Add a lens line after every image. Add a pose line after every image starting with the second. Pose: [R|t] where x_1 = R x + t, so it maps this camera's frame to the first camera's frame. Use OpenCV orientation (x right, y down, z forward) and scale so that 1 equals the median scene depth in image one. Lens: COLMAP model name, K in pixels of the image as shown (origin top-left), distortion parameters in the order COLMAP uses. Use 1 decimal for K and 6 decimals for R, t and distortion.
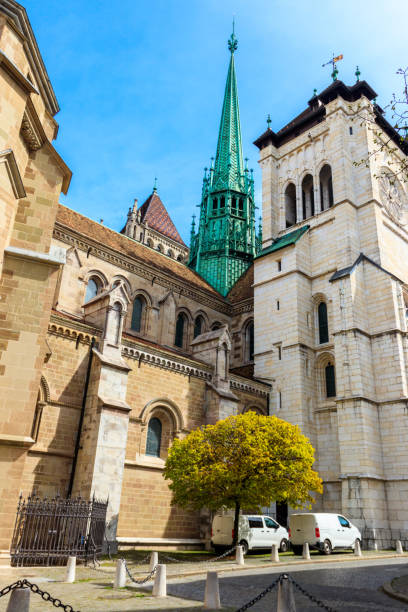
lens RADIAL K [[510.3, 0, 204.8], [0, 510.3, 314.1], [0, 0, 1]] dist [0.062909, -0.005632]
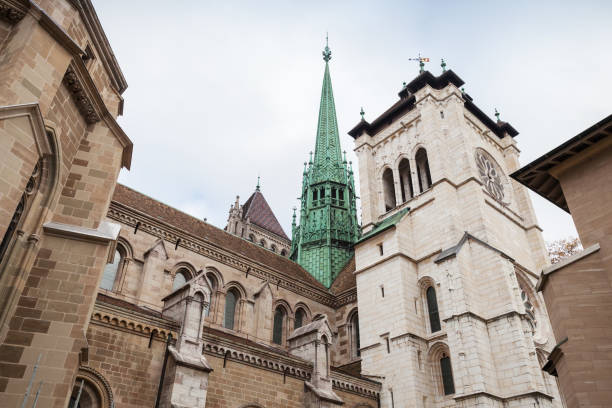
lens RADIAL K [[496.0, 0, 308.7], [0, 496.0, 208.8], [0, 0, 1]] dist [0.007144, 0.001799]
pose [[0.998699, -0.047756, -0.017873, 0.034328], [0.042894, 0.976338, -0.211953, 0.020531], [0.027572, 0.210911, 0.977116, 0.092168]]
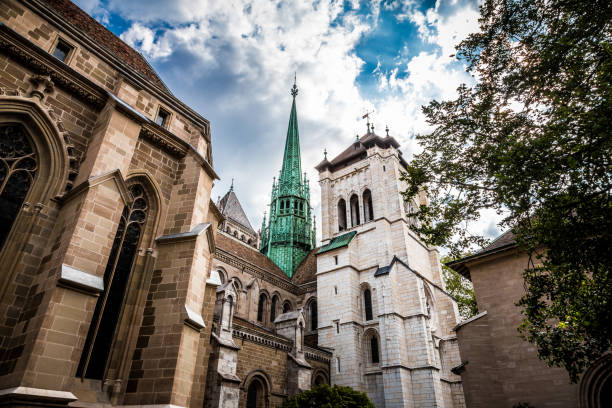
lens RADIAL K [[413.9, 0, 305.8], [0, 413.9, 204.0], [0, 0, 1]] dist [0.022406, 0.000351]
pose [[0.988683, 0.046038, 0.142780, -0.108133], [-0.023490, 0.987516, -0.155758, -0.074120], [-0.148168, 0.150641, 0.977422, -0.106074]]
